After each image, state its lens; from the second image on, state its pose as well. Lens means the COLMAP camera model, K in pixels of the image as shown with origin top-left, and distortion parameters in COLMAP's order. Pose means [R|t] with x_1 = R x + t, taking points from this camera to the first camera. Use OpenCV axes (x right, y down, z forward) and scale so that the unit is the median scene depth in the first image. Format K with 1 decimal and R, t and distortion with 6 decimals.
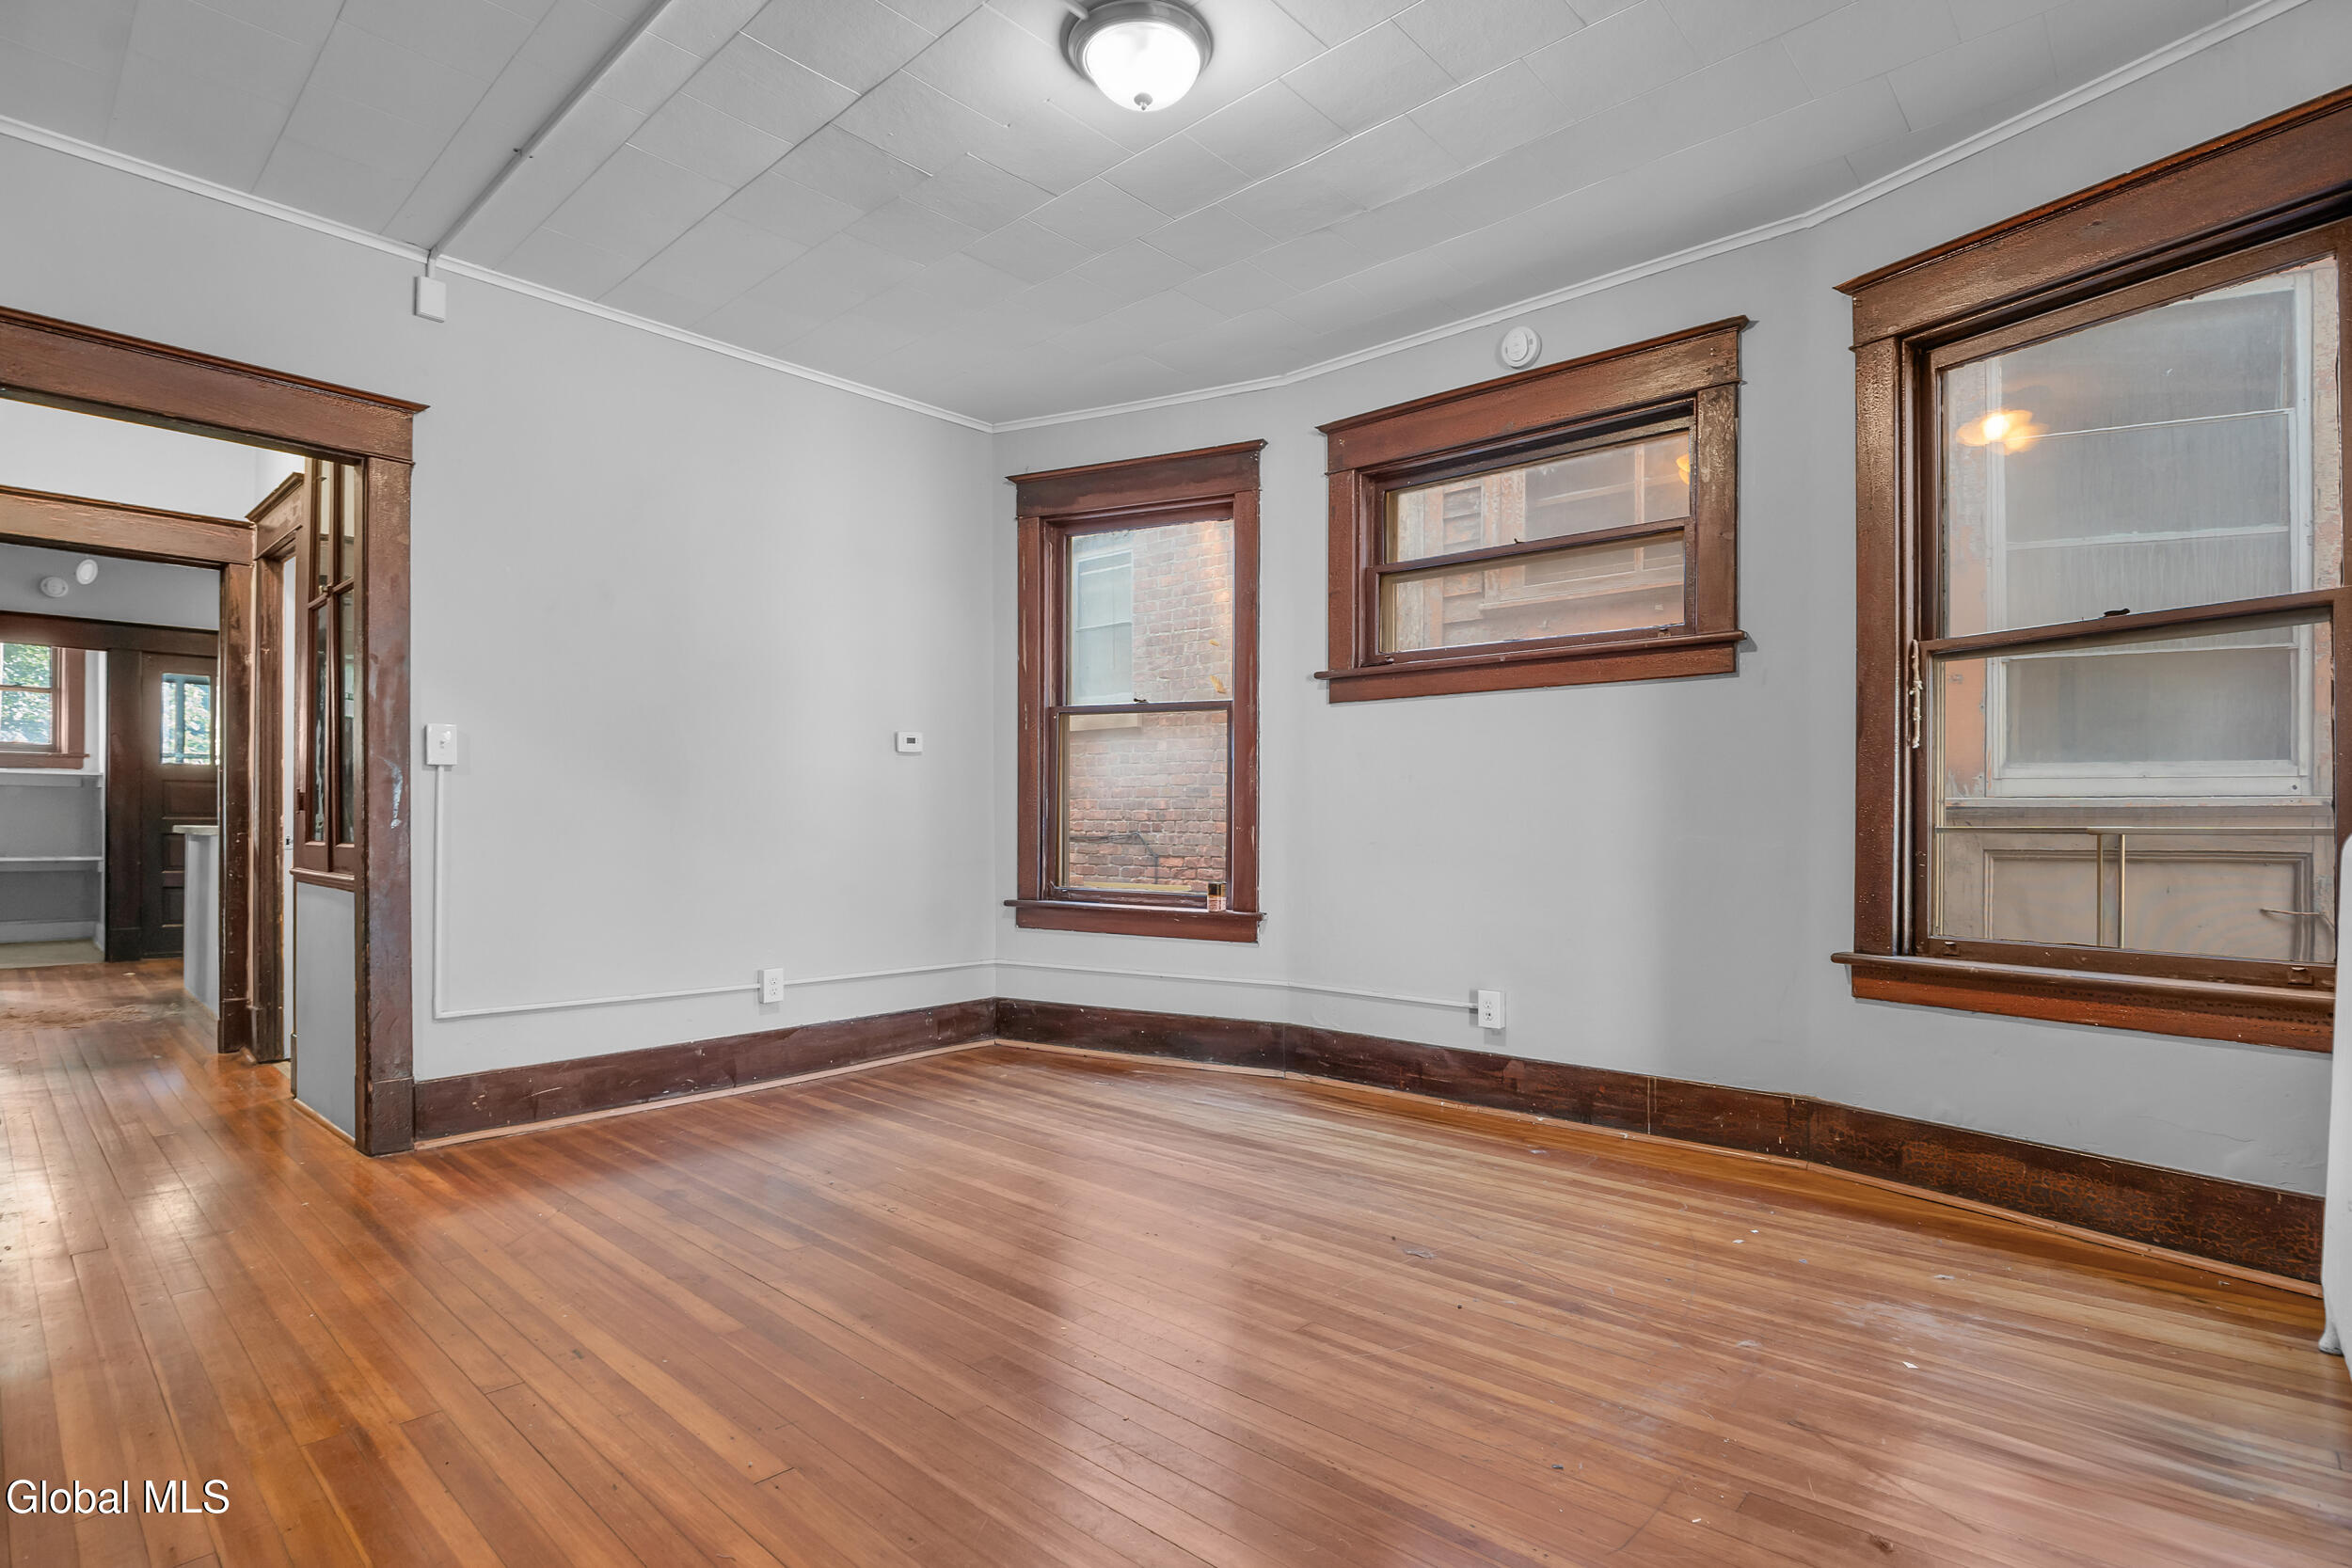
lens RADIAL K [[1140.6, 0, 1180.9], [0, 1140.6, 829.0], [0, 0, 1]] dist [-0.028084, -0.000055]
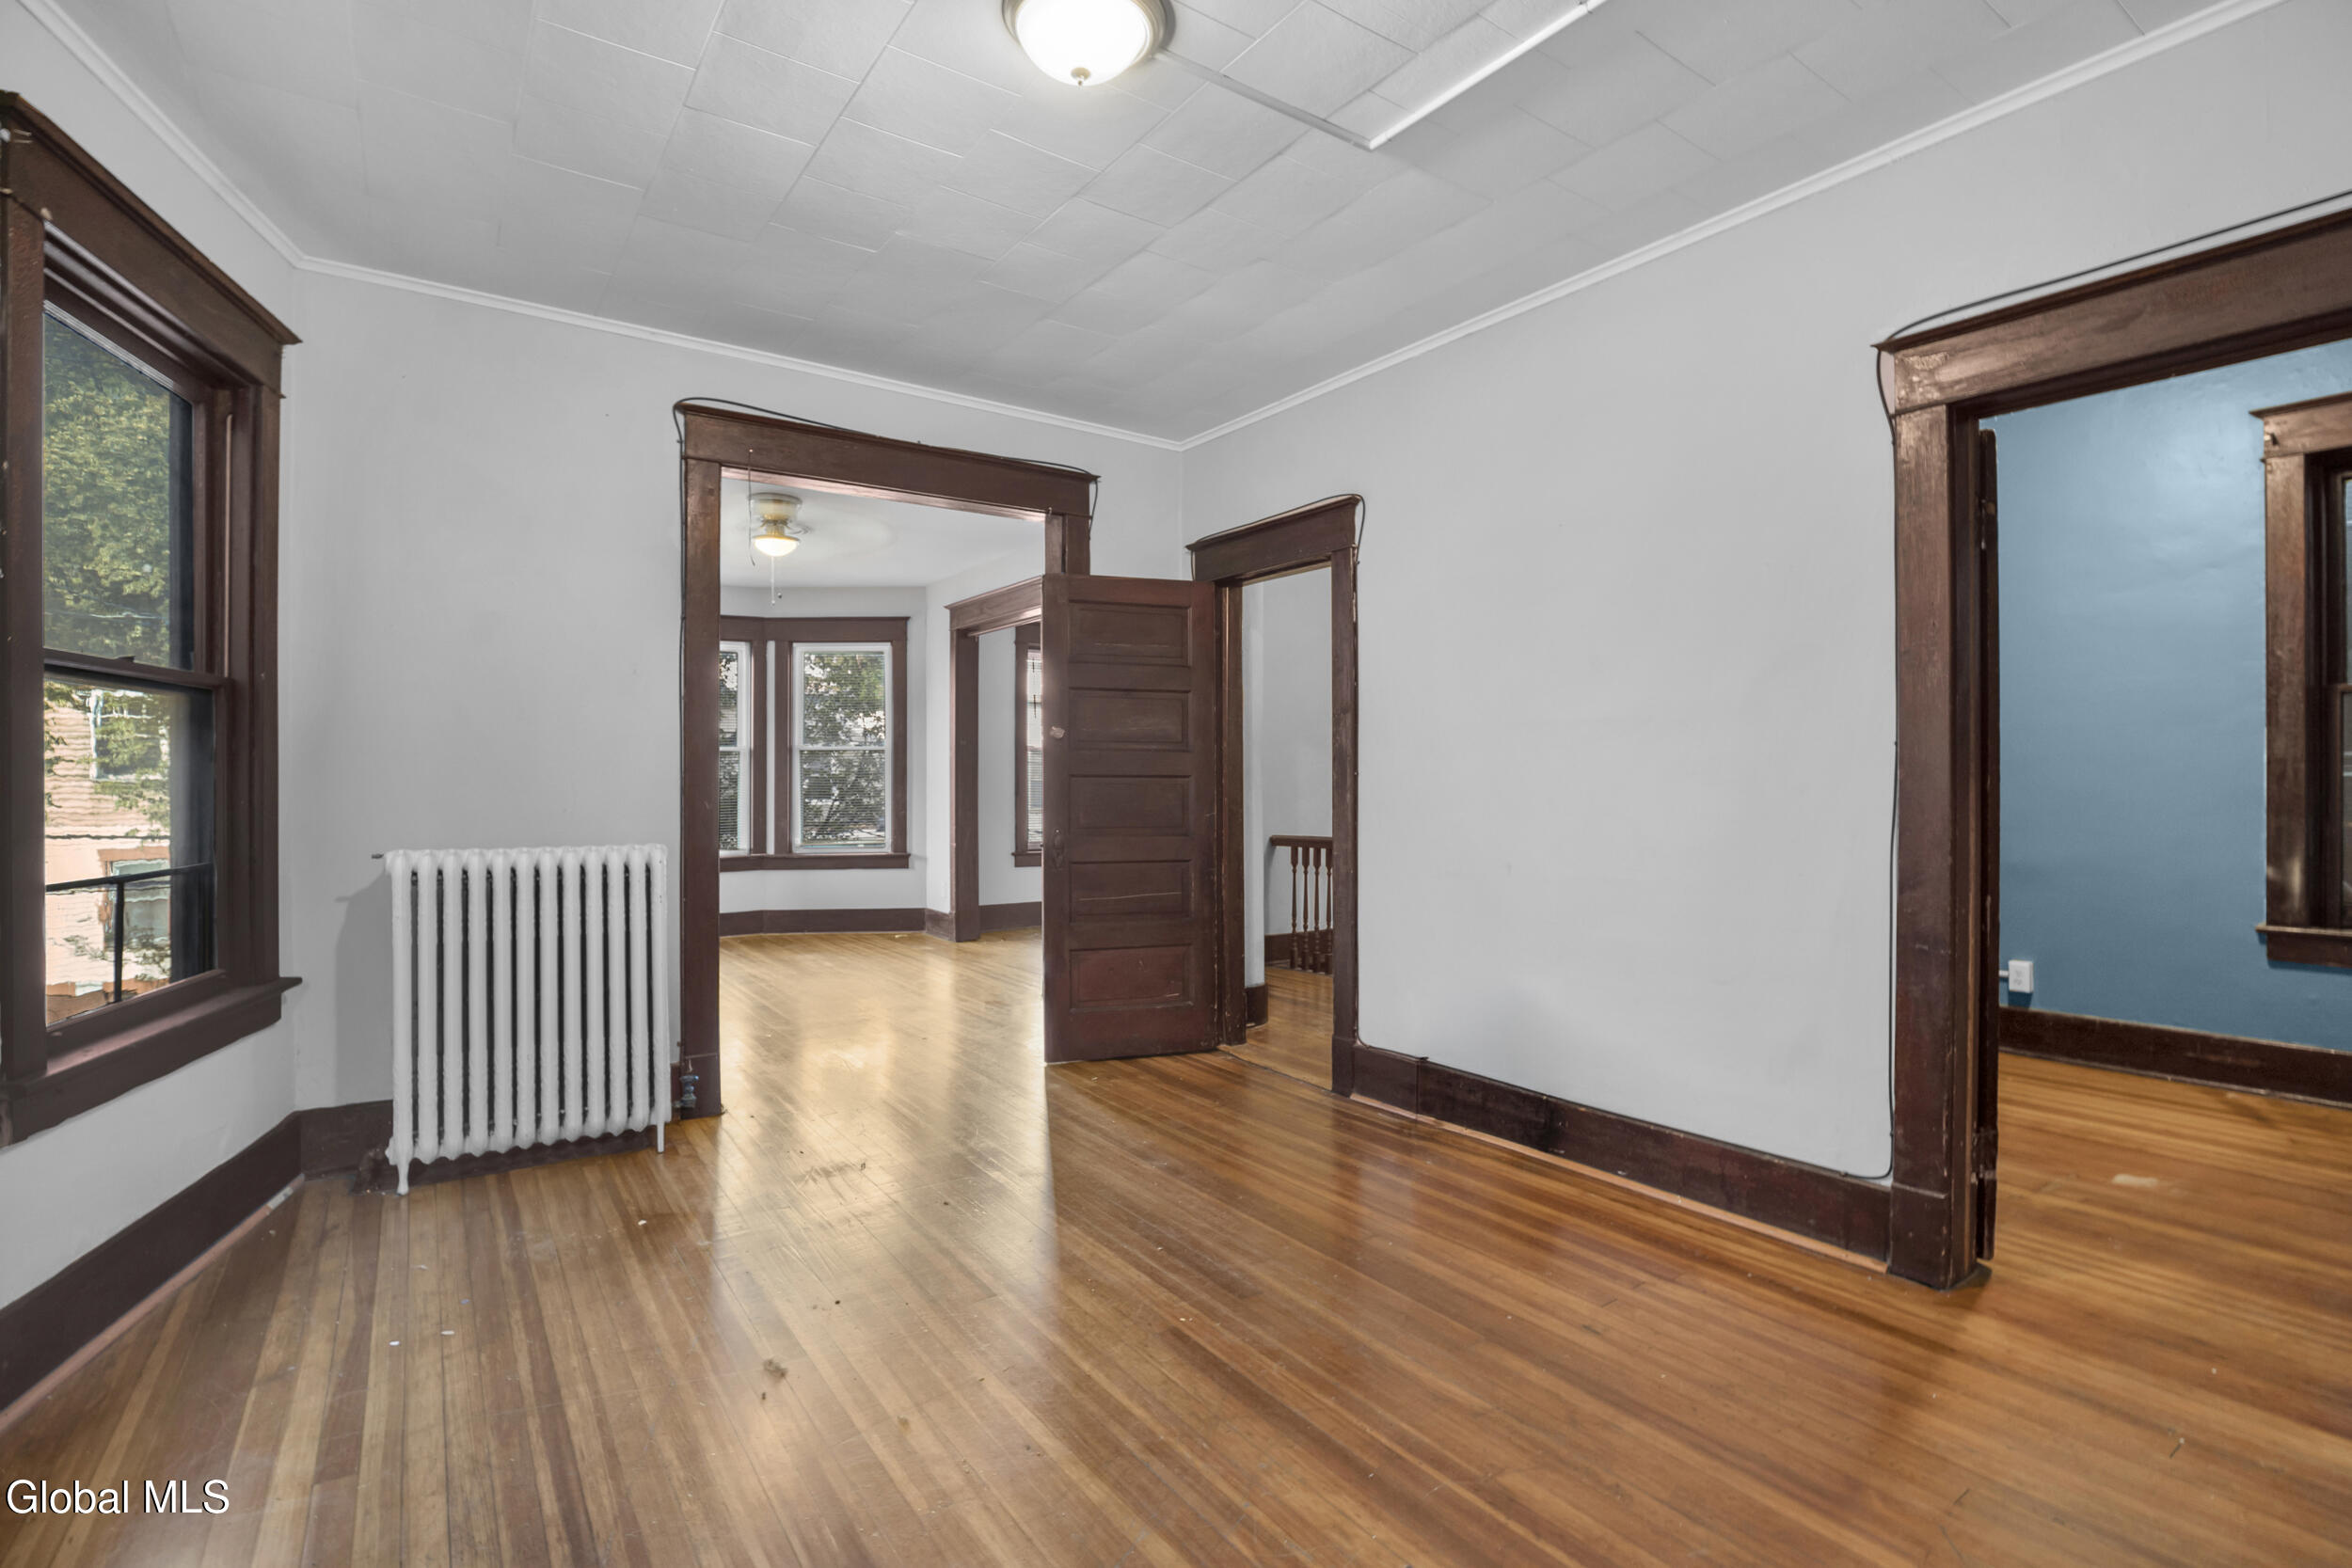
lens RADIAL K [[1104.1, 0, 1212.7], [0, 1104.1, 769.3], [0, 0, 1]] dist [-0.019875, 0.000173]
pose [[-0.981927, 0.002536, 0.189244, -0.177648], [0.001275, 0.999976, -0.006787, -0.054837], [-0.189257, -0.006423, -0.981907, 1.072911]]
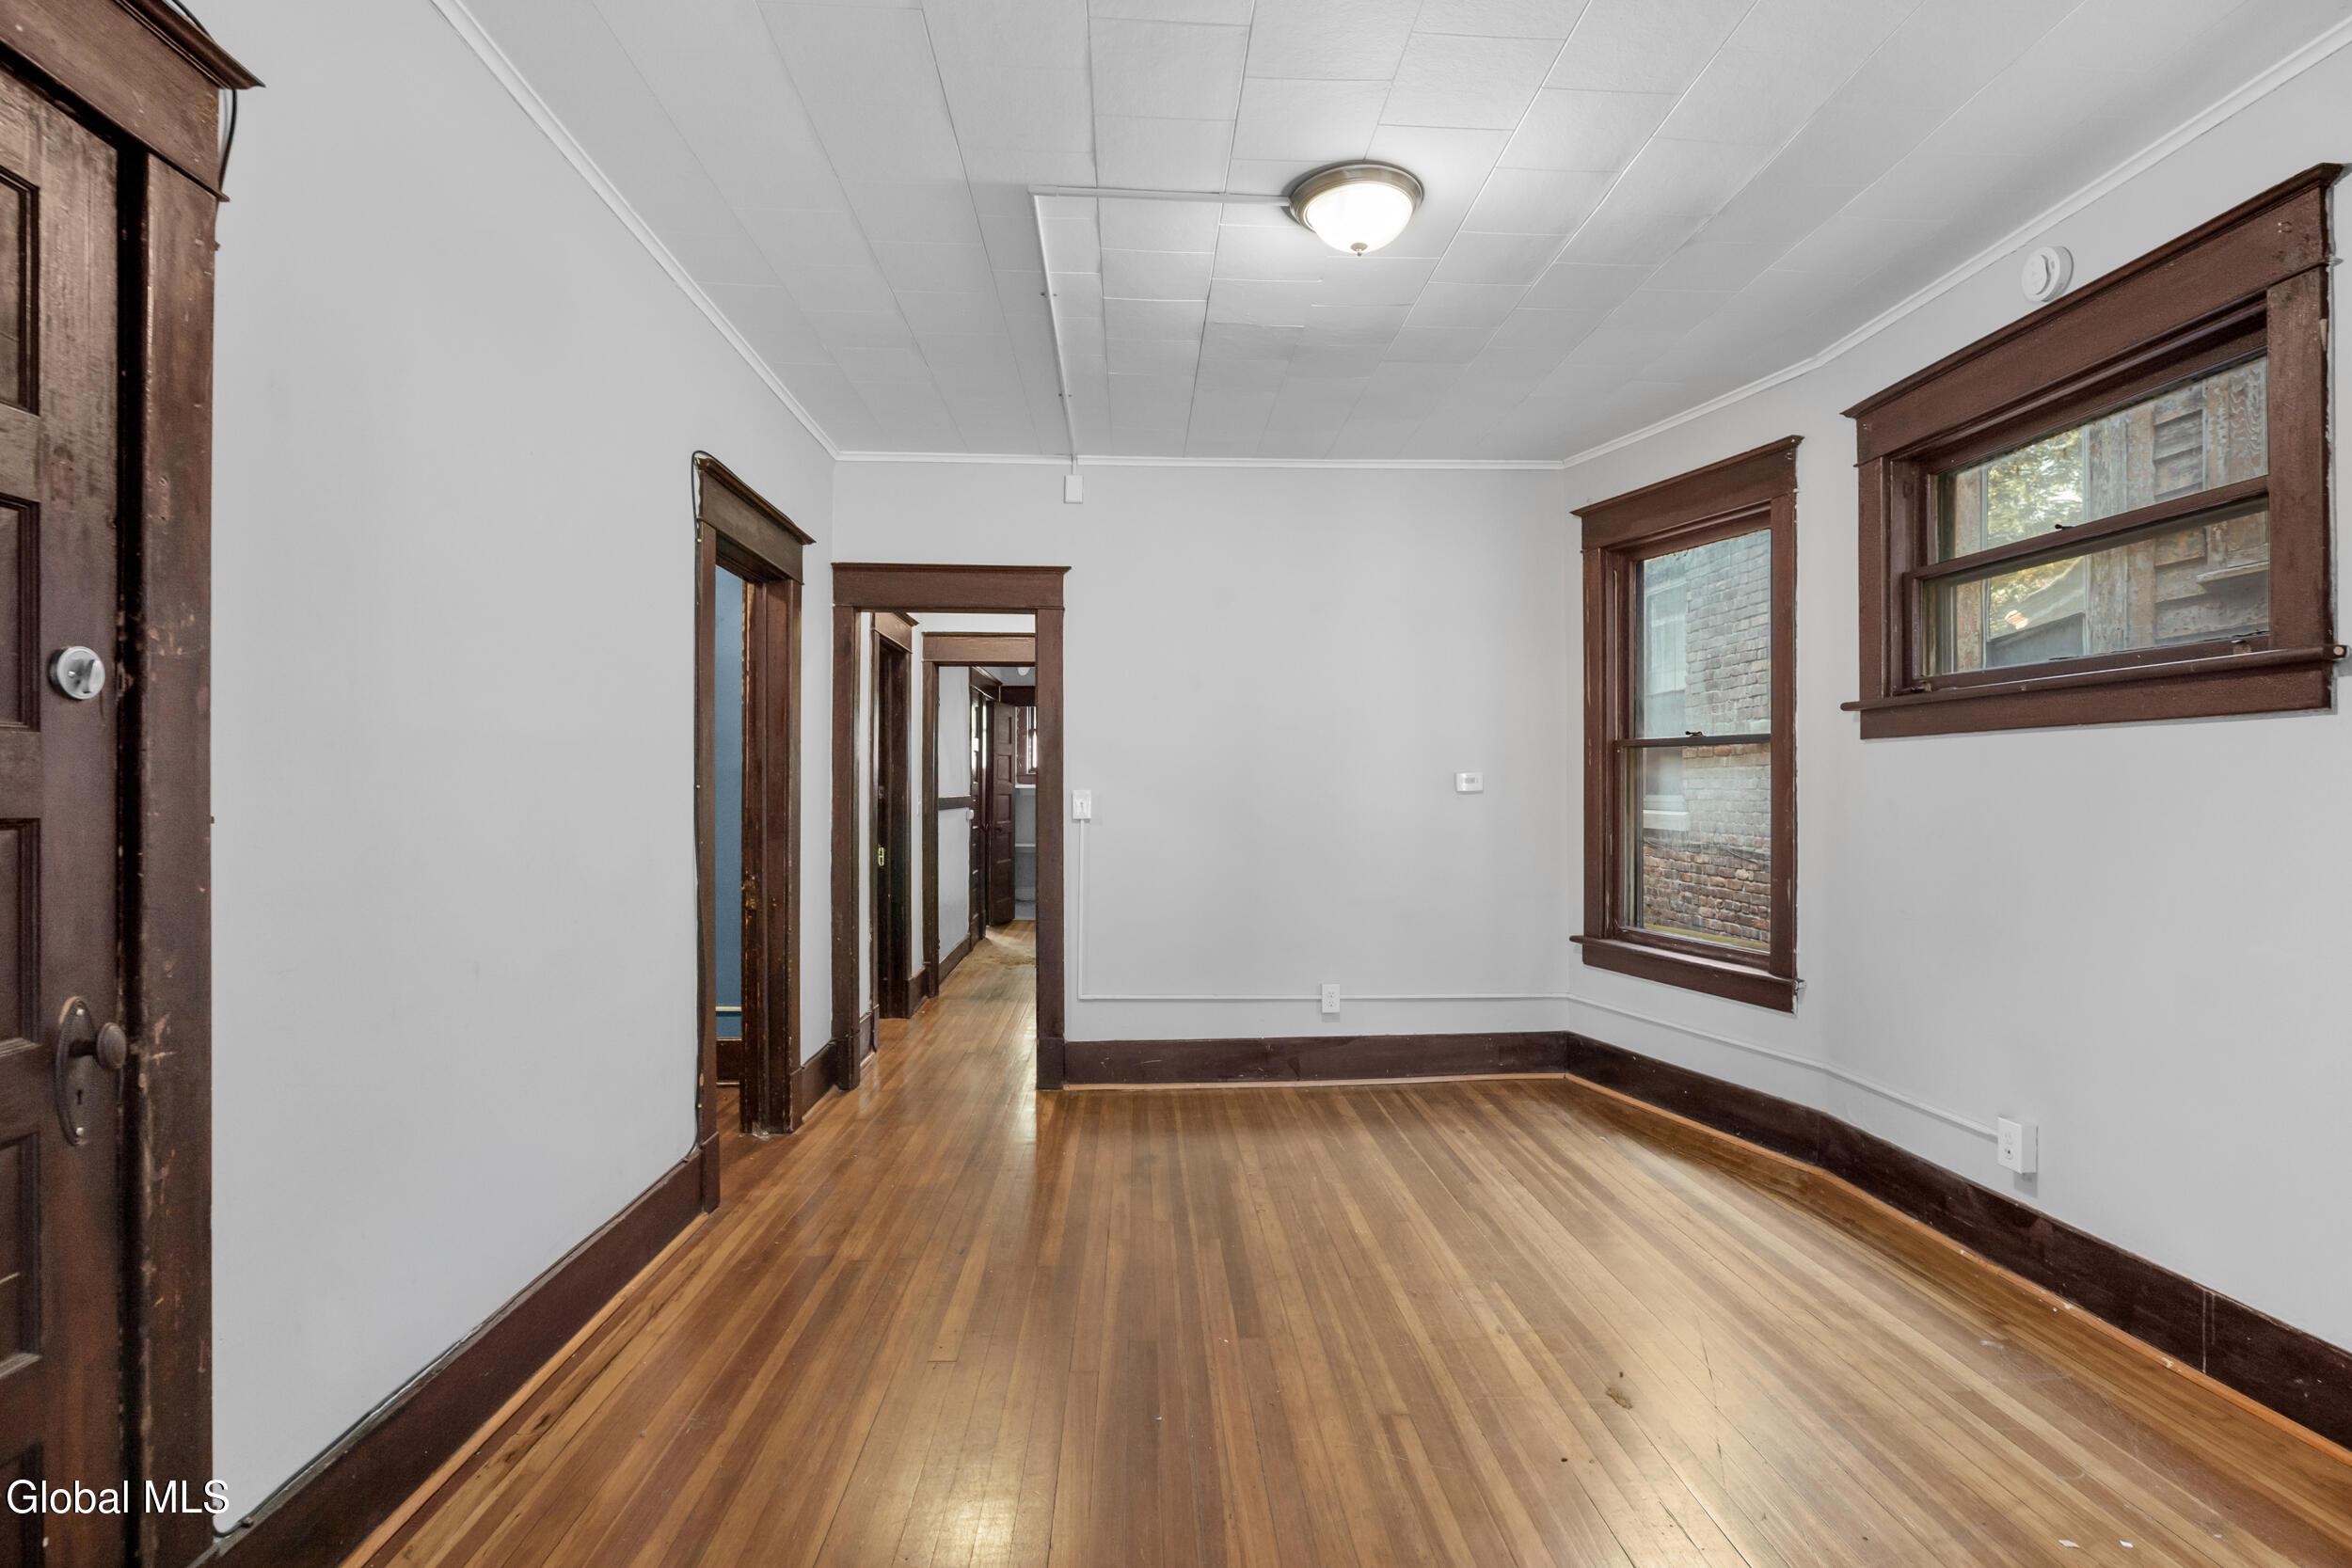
lens RADIAL K [[1140.3, 0, 1189.7], [0, 1140.3, 793.3], [0, 0, 1]] dist [-0.021868, 0.000519]
pose [[0.715695, -0.005391, -0.698393, 0.359988], [-0.001206, 0.999959, -0.008955, -0.062946], [0.698412, 0.007252, 0.715659, 0.061028]]
